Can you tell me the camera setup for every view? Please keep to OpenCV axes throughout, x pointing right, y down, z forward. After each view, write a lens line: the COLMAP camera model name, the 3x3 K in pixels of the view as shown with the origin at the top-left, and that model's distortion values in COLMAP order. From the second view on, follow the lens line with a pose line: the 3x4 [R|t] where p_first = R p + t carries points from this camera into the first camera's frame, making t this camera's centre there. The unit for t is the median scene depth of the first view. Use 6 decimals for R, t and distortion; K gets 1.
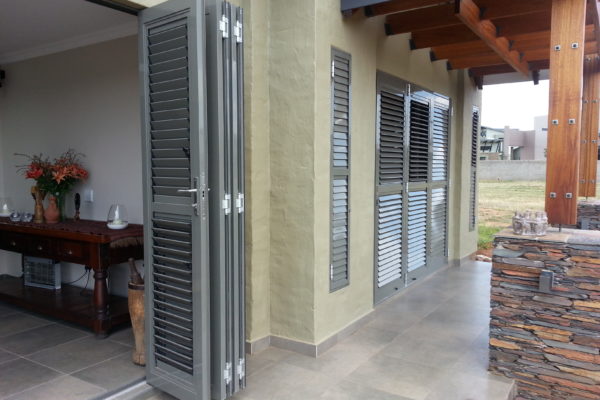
lens RADIAL K [[489.0, 0, 301.6], [0, 489.0, 199.1], [0, 0, 1]] dist [0.104069, -0.155914]
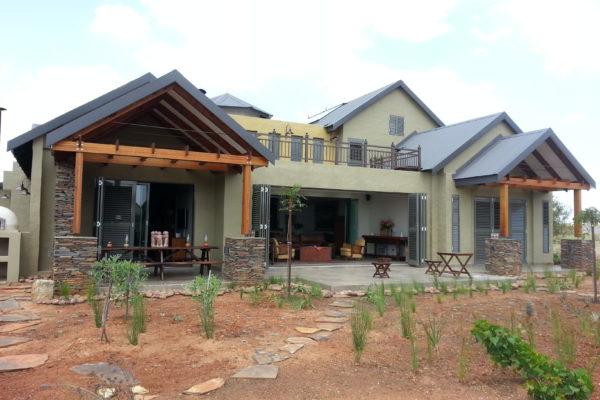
lens RADIAL K [[489.0, 0, 301.6], [0, 489.0, 199.1], [0, 0, 1]] dist [0.104069, -0.155914]
pose [[0.862916, -0.012650, -0.505190, 1.033061], [-0.050775, 0.992457, -0.111580, 0.254991], [0.502791, 0.121935, 0.855765, -3.123423]]
